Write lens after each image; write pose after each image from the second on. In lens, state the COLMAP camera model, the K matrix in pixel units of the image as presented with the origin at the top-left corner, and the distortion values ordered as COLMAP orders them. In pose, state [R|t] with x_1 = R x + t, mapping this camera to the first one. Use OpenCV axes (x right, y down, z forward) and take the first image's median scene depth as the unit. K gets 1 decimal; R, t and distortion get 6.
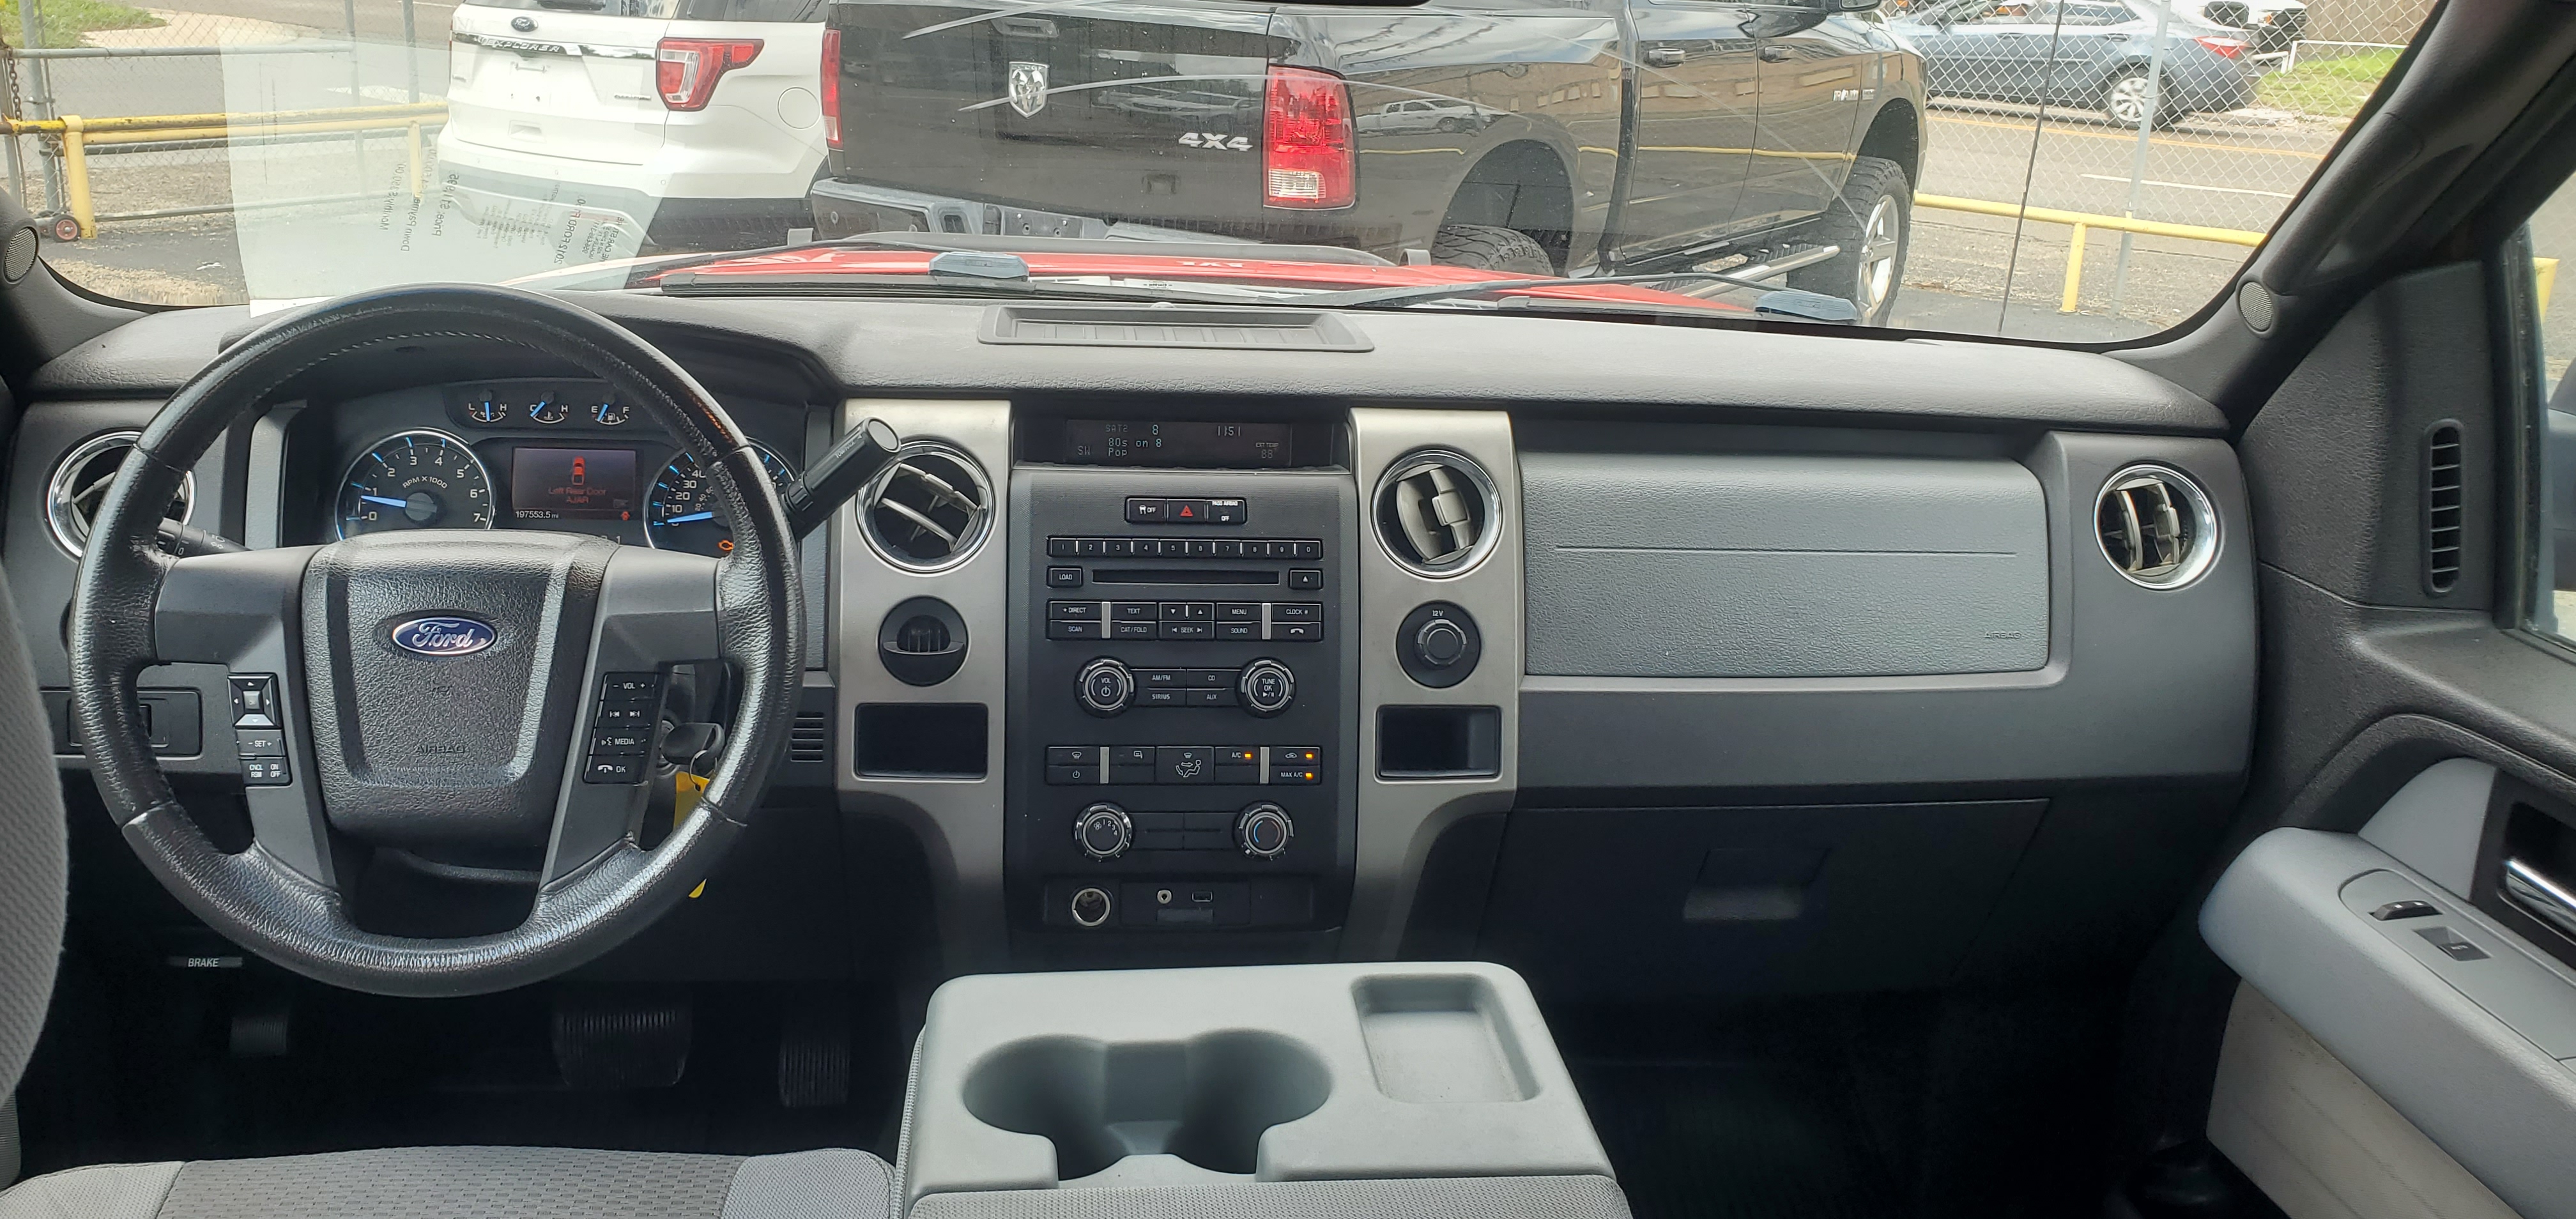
lens RADIAL K [[2000.8, 0, 1288.0], [0, 2000.8, 609.5], [0, 0, 1]] dist [-0.002184, 0.011110]
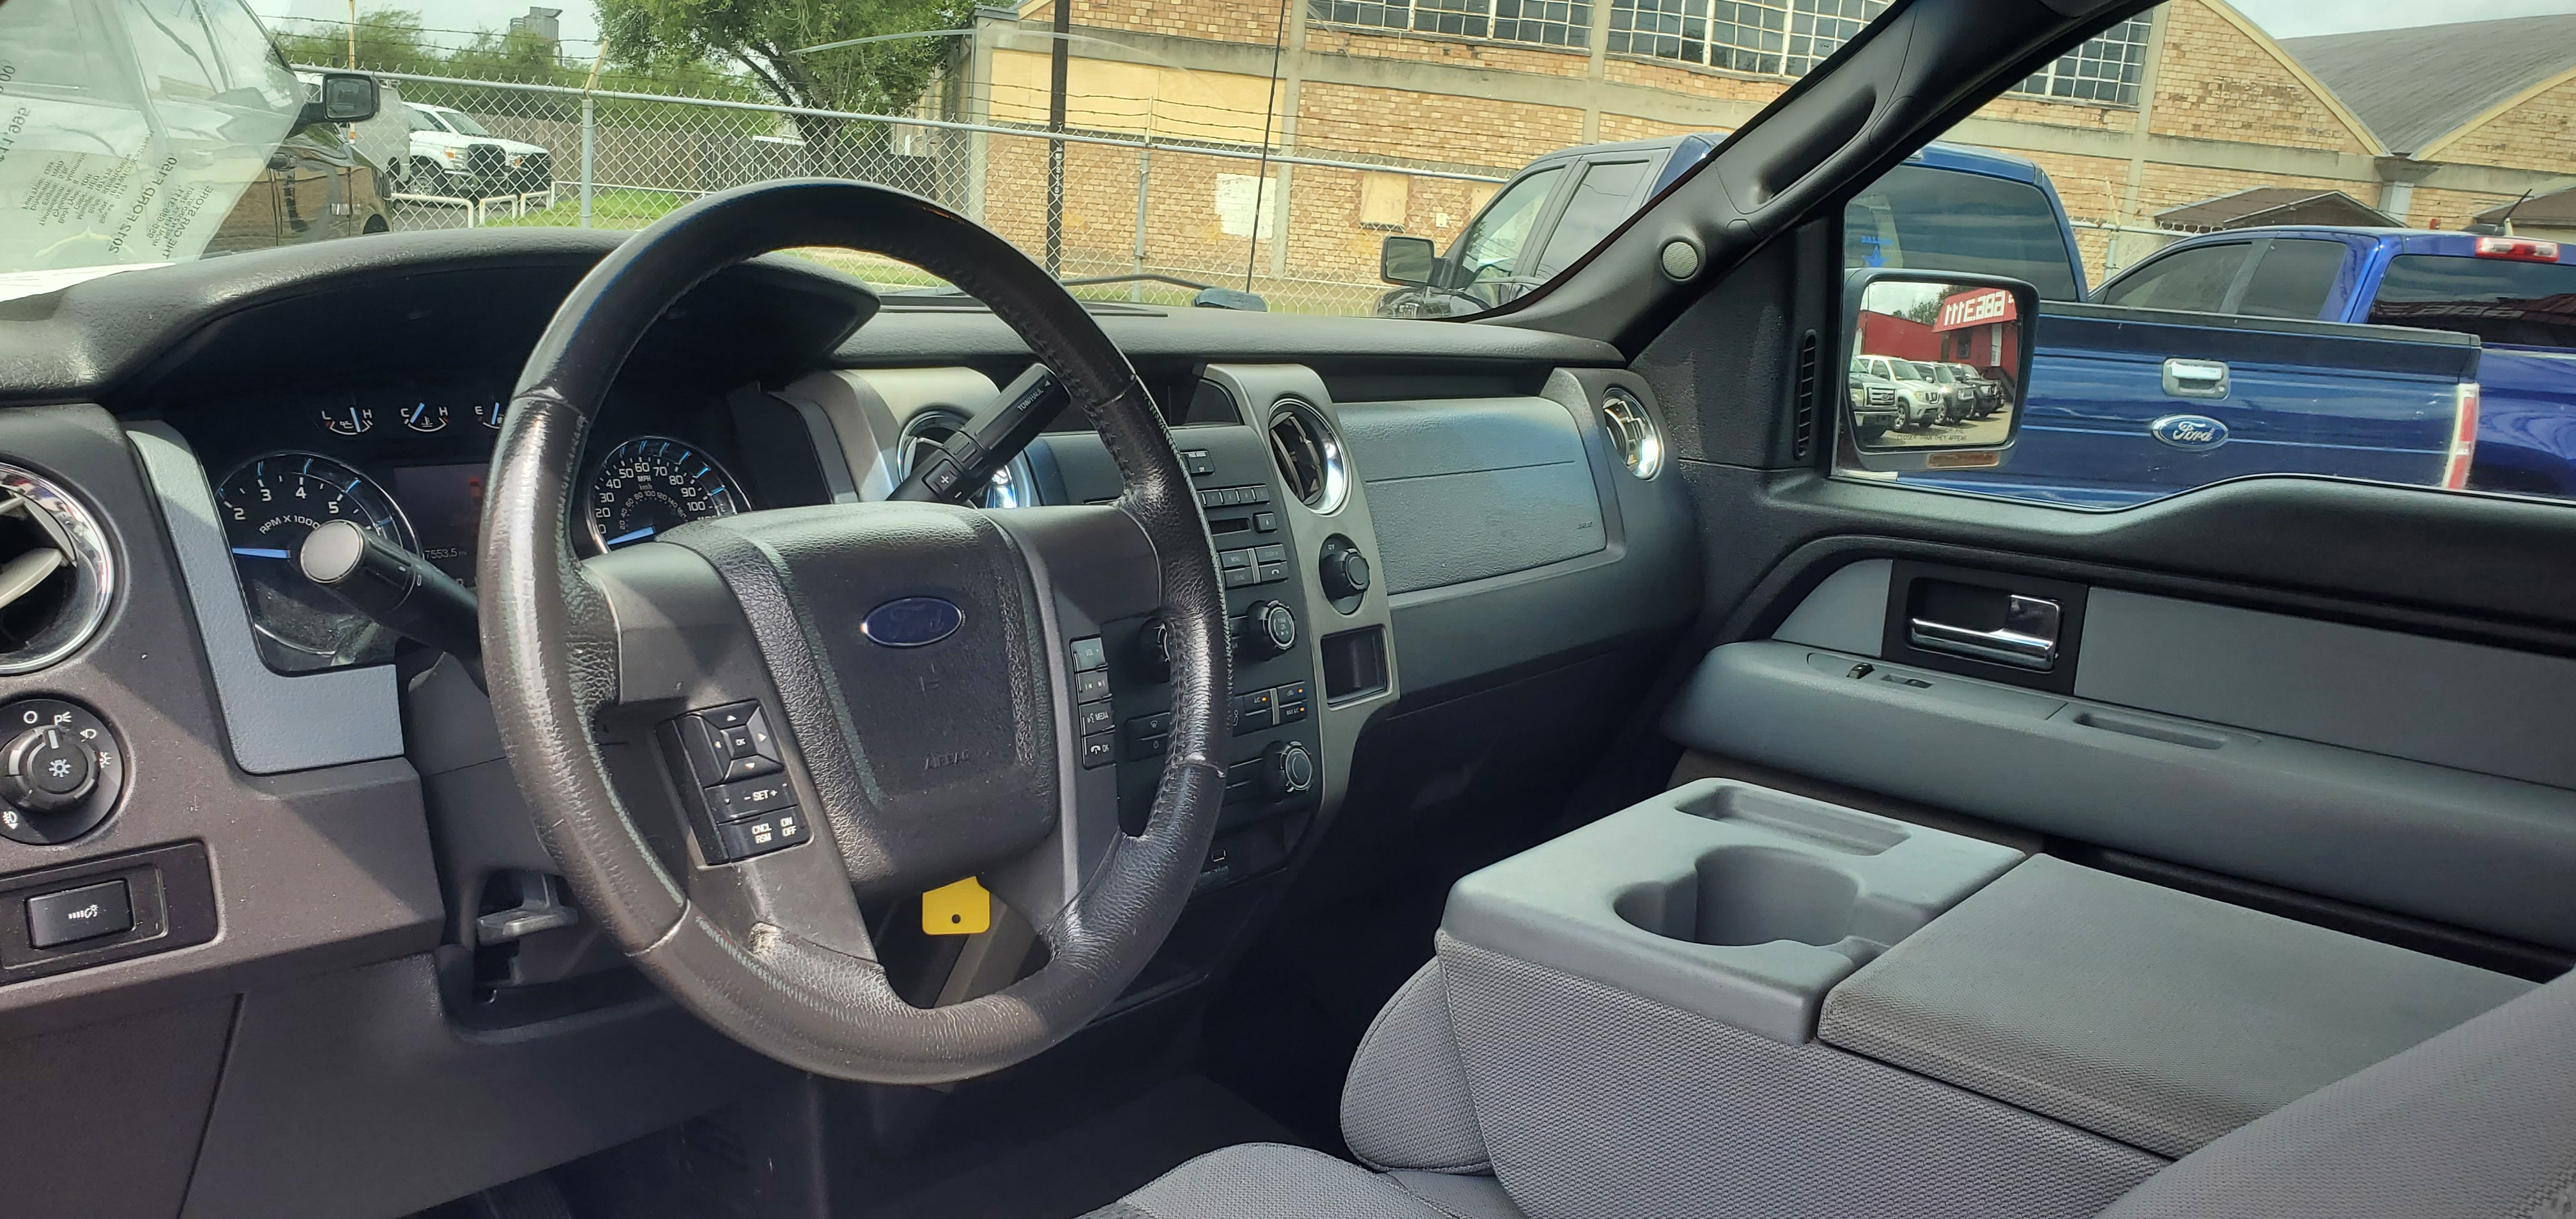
lens RADIAL K [[2000.8, 0, 1288.0], [0, 2000.8, 609.5], [0, 0, 1]] dist [-0.002184, 0.011110]
pose [[0.693219, -0.131097, 0.708704, -0.693626], [0.177177, 0.984140, 0.008742, 0.021842], [-0.698610, 0.119506, 0.705452, 0.267671]]
